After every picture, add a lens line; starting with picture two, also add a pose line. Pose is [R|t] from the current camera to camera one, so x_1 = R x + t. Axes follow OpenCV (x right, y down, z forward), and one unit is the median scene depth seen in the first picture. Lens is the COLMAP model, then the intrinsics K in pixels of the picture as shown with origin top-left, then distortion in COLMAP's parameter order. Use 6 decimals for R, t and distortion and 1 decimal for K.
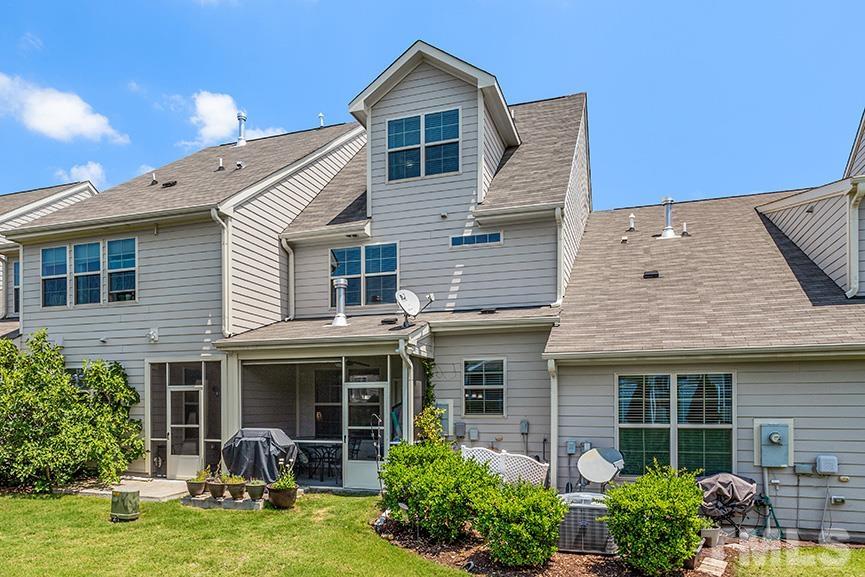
lens RADIAL K [[437.9, 0, 432.6], [0, 437.9, 282.6], [0, 0, 1]] dist [0.000227, 0.001916]
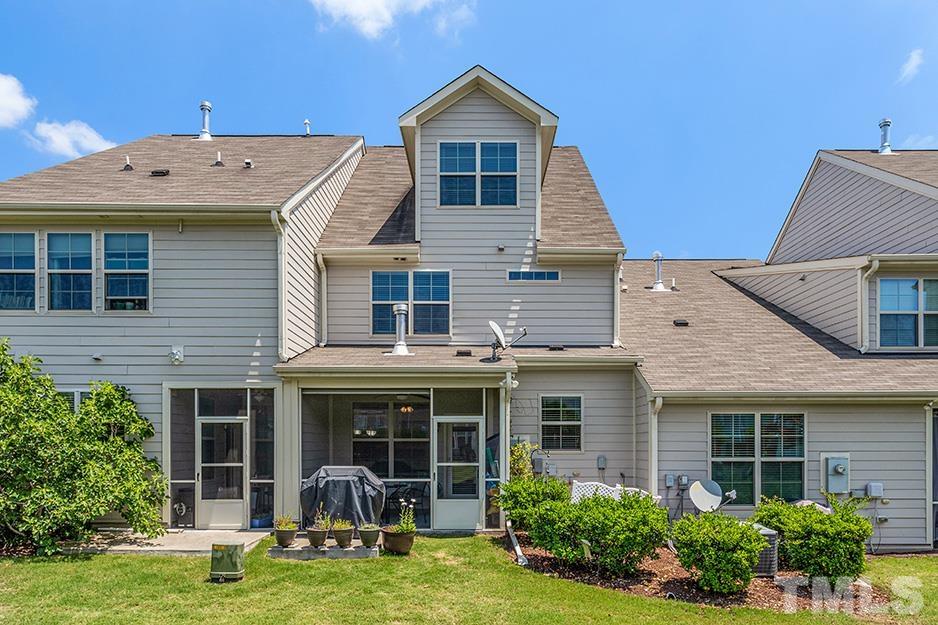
lens RADIAL K [[443.4, 0, 467.7], [0, 443.4, 319.9], [0, 0, 1]] dist [-0.001263, 0.002511]
pose [[0.965500, 0.071534, 0.250386, -0.339021], [-0.071932, 0.997381, -0.007574, 0.023696], [-0.250272, -0.010698, 0.968116, 0.064498]]
